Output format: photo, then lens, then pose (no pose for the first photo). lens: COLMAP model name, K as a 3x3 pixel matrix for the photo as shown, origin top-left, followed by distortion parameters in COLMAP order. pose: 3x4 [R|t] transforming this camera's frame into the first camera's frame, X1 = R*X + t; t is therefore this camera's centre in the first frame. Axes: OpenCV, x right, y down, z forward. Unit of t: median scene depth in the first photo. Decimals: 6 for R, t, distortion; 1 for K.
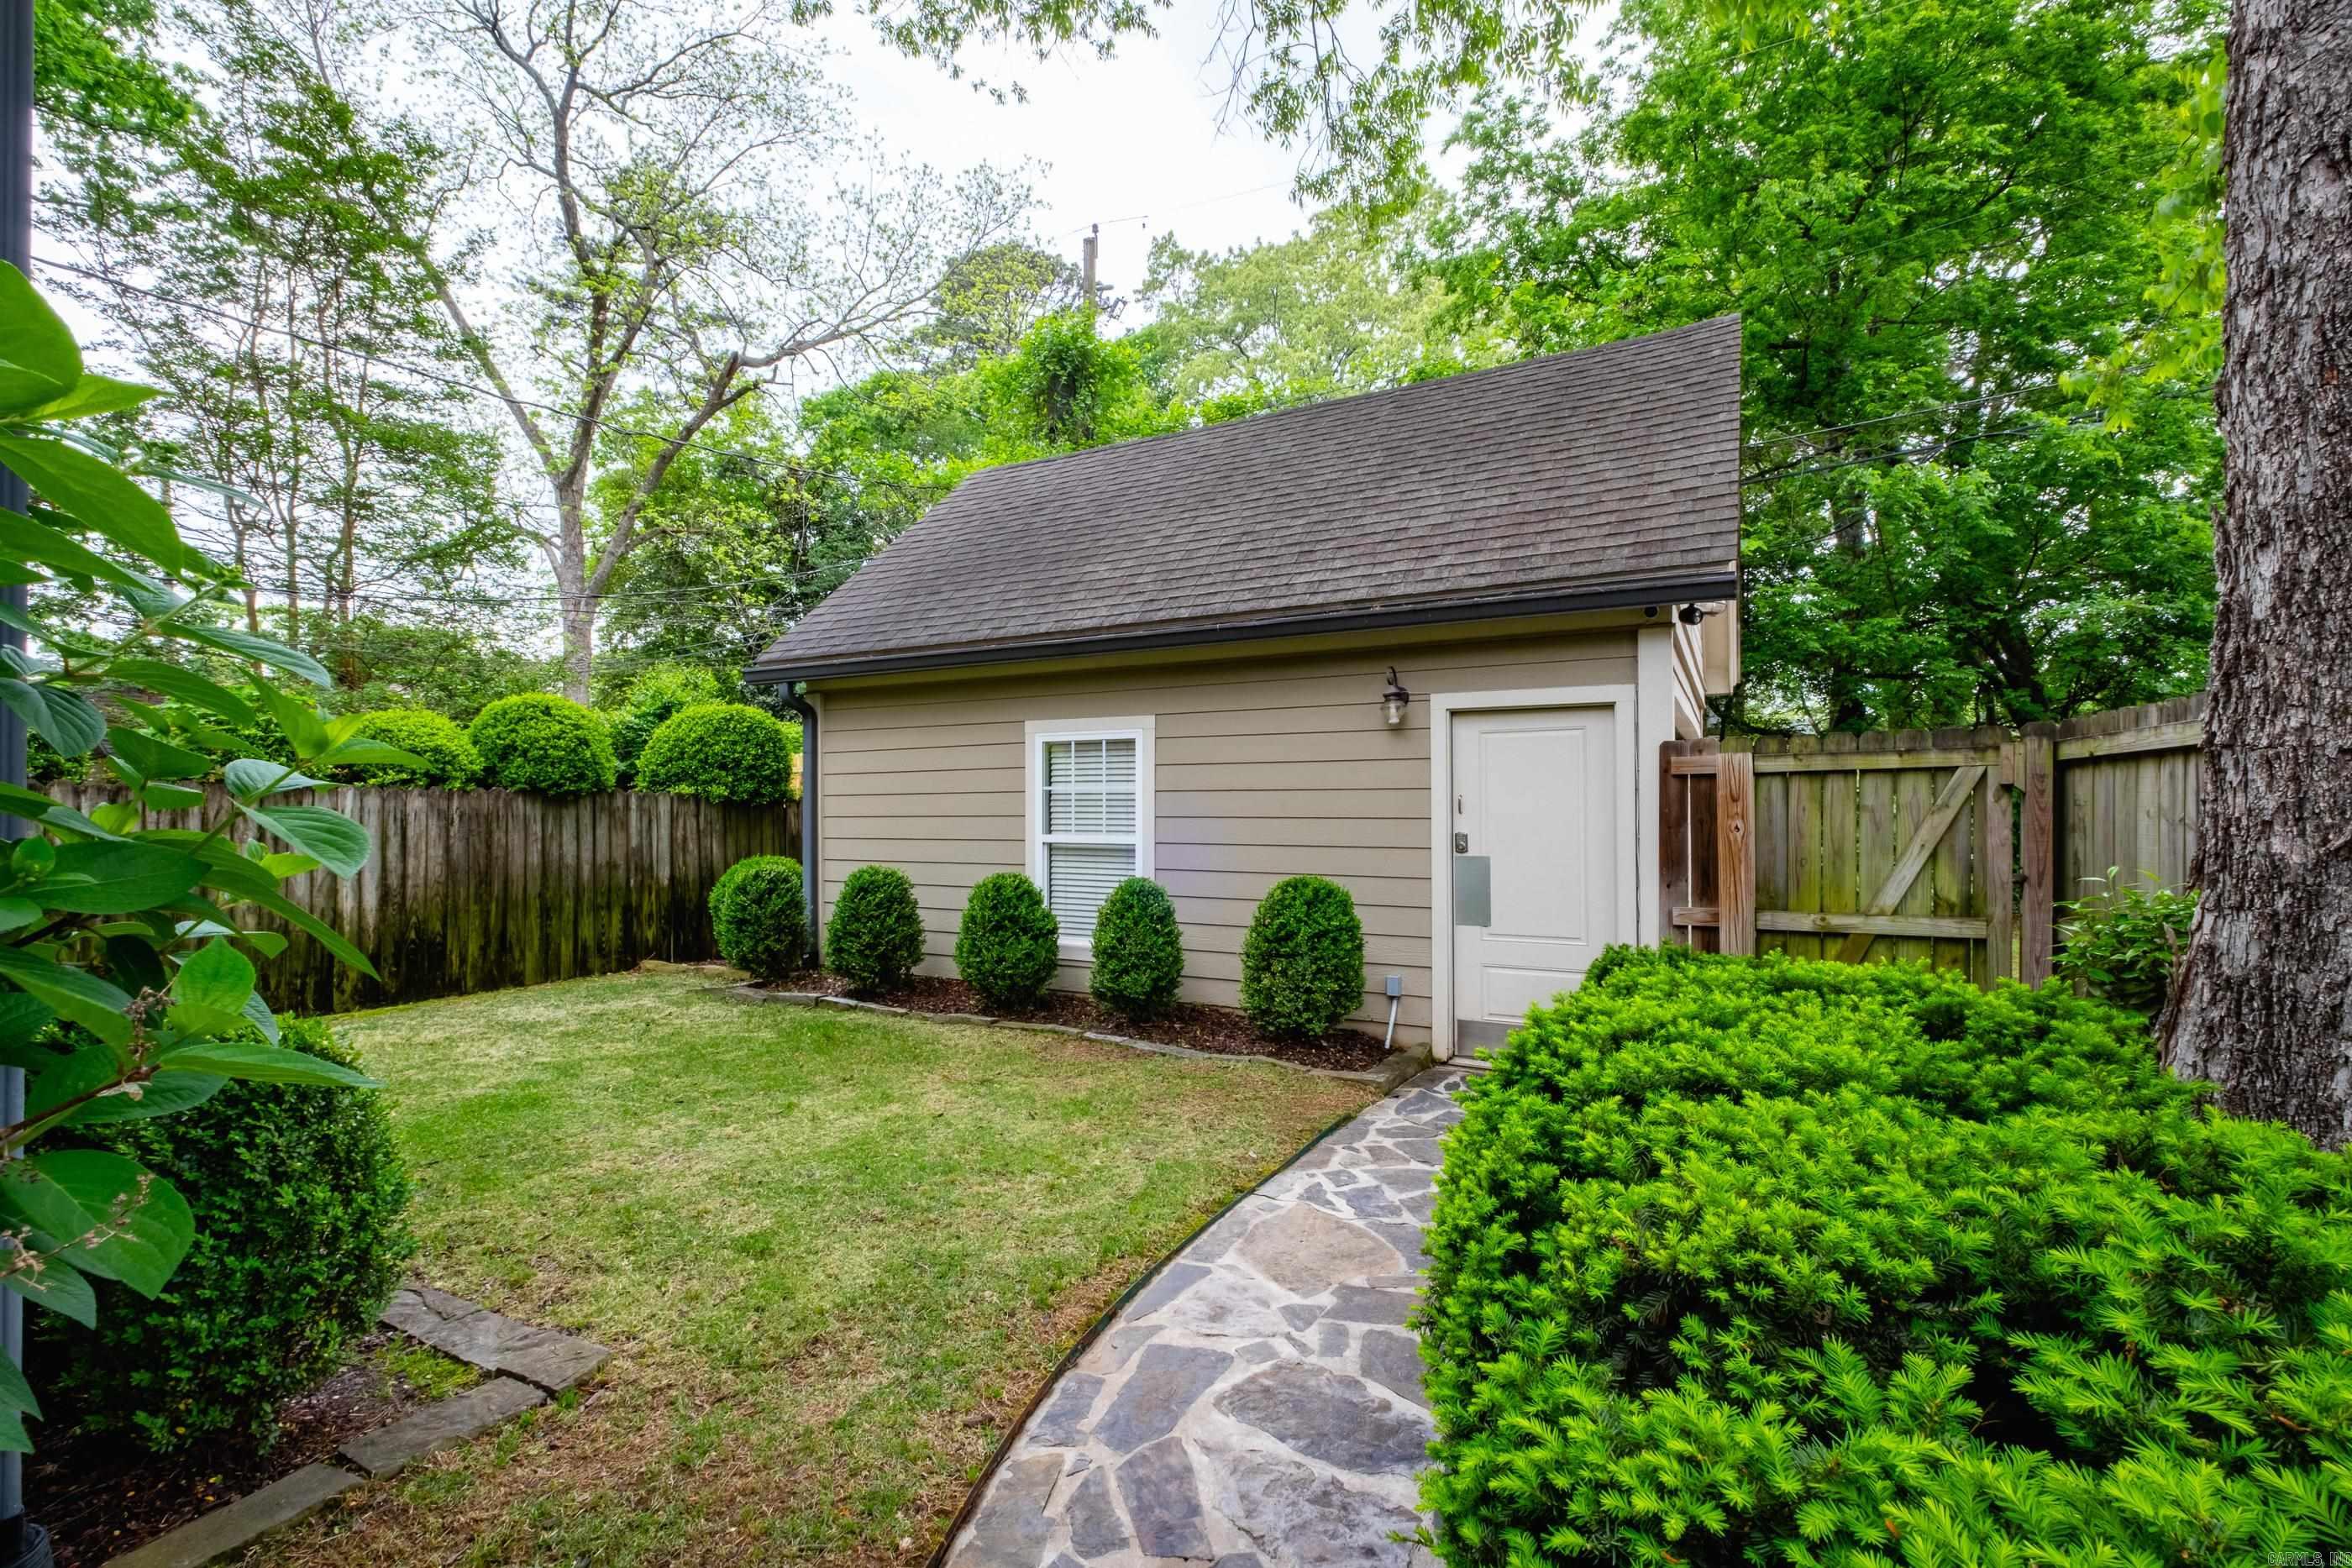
lens RADIAL K [[1025.0, 0, 1179.6], [0, 1025.0, 785.9], [0, 0, 1]] dist [0.007729, -0.006514]
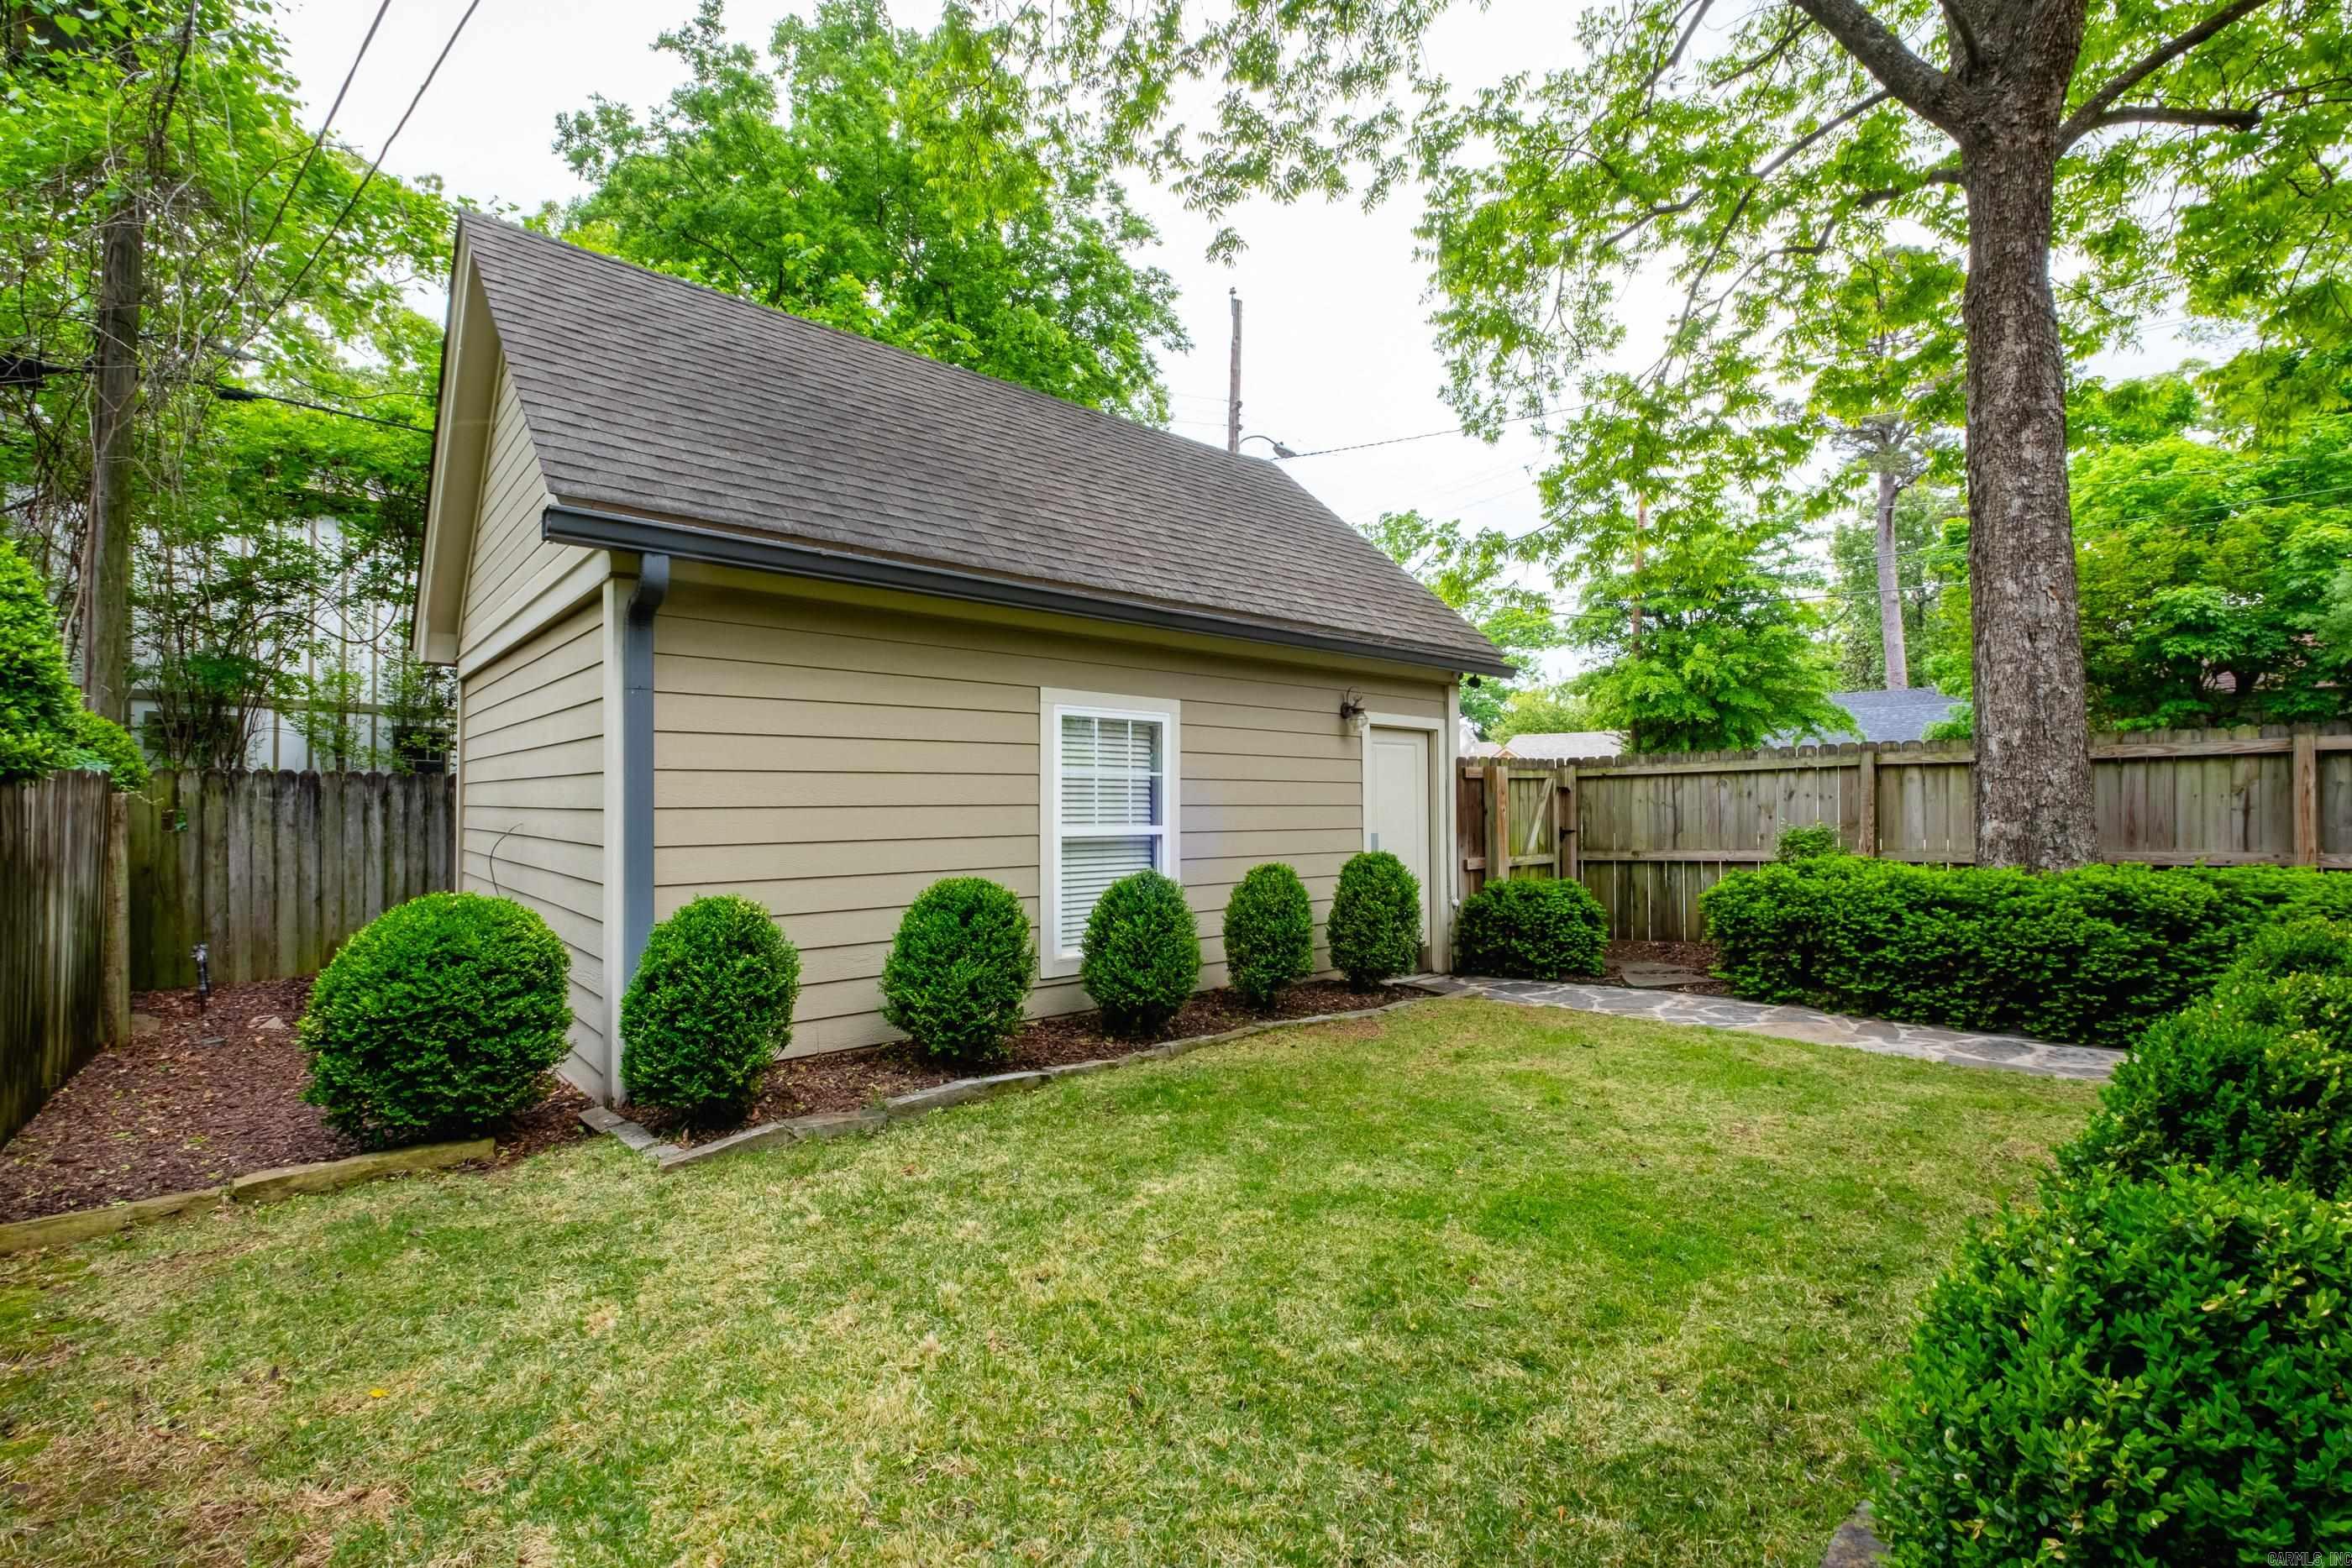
lens RADIAL K [[1025.0, 0, 1179.6], [0, 1025.0, 803.0], [0, 0, 1]] dist [0.007729, -0.006514]
pose [[0.346226, 0.008331, 0.938114, -0.921843], [-0.011985, 0.999918, -0.004457, 0.031817], [-0.938074, -0.009700, 0.346298, 0.654974]]
